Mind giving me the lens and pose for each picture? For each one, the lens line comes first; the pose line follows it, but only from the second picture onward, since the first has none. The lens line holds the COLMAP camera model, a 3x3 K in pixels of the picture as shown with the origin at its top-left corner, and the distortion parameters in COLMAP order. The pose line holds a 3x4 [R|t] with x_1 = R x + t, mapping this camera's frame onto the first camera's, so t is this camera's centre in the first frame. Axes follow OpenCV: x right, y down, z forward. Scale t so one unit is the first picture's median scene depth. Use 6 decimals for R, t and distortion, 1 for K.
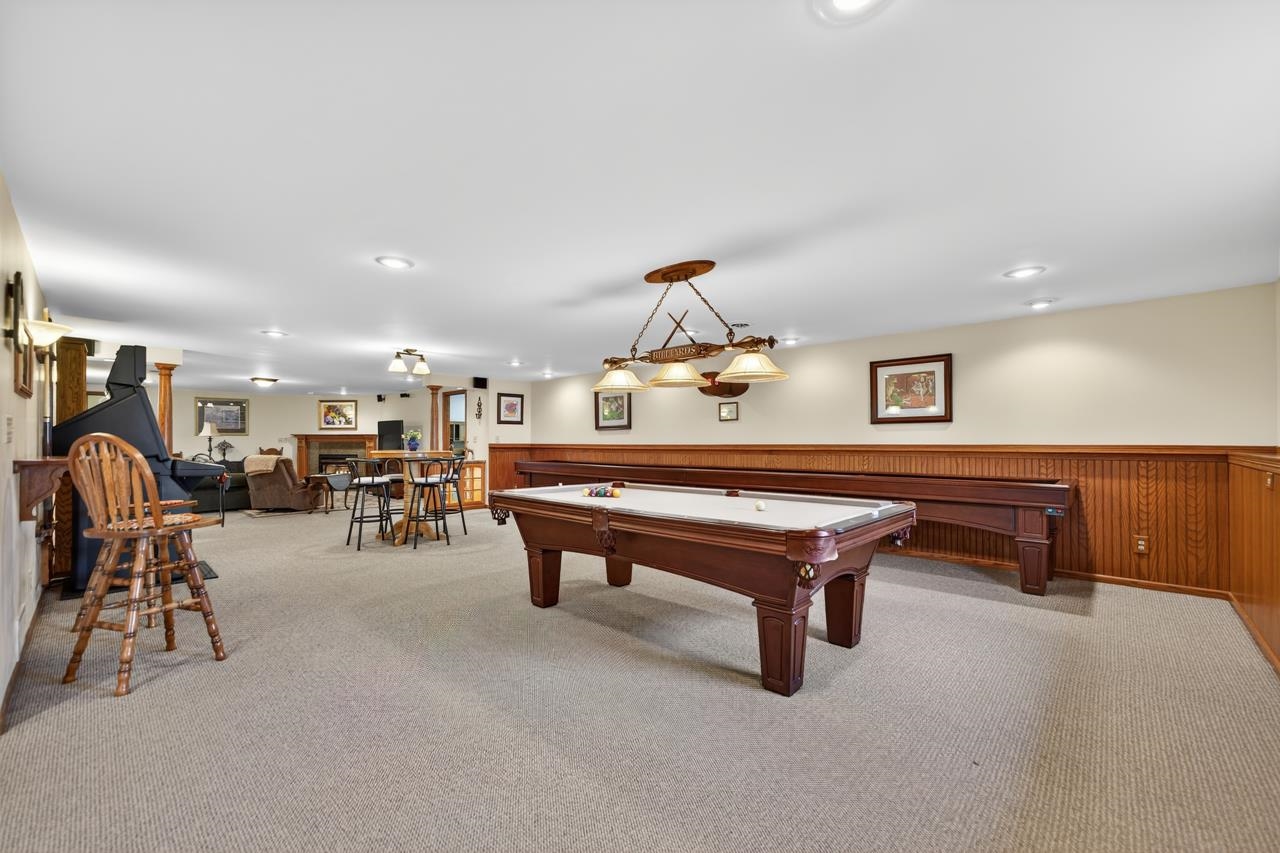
lens RADIAL K [[519.3, 0, 642.1], [0, 519.3, 432.1], [0, 0, 1]] dist [0.008968, 0.000083]
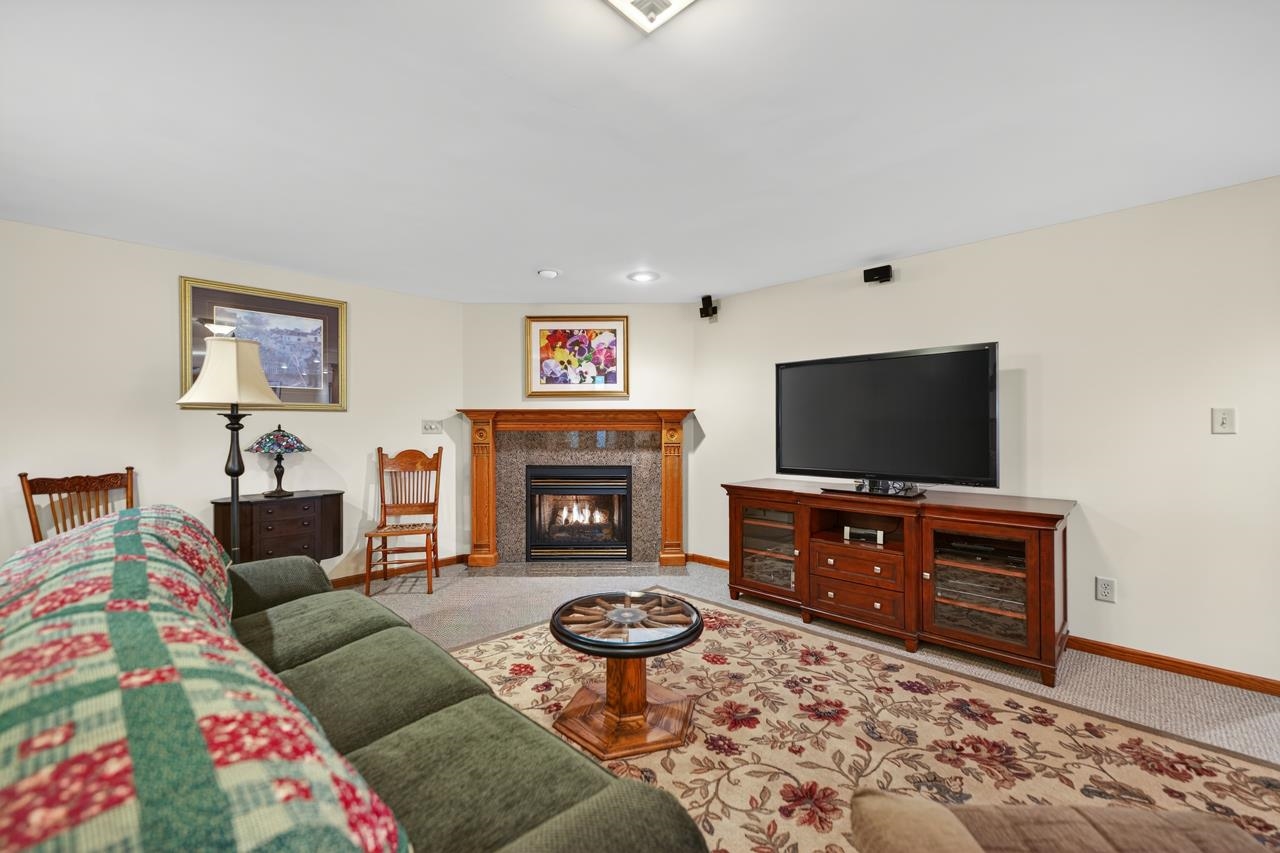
lens RADIAL K [[519.3, 0, 637.7], [0, 519.3, 428.9], [0, 0, 1]] dist [0.008968, 0.000083]
pose [[0.999658, 0.000189, -0.026159, -0.537346], [0.000100, 0.999939, 0.011068, 0.013453], [0.026159, -0.011066, 0.999597, 0.647196]]
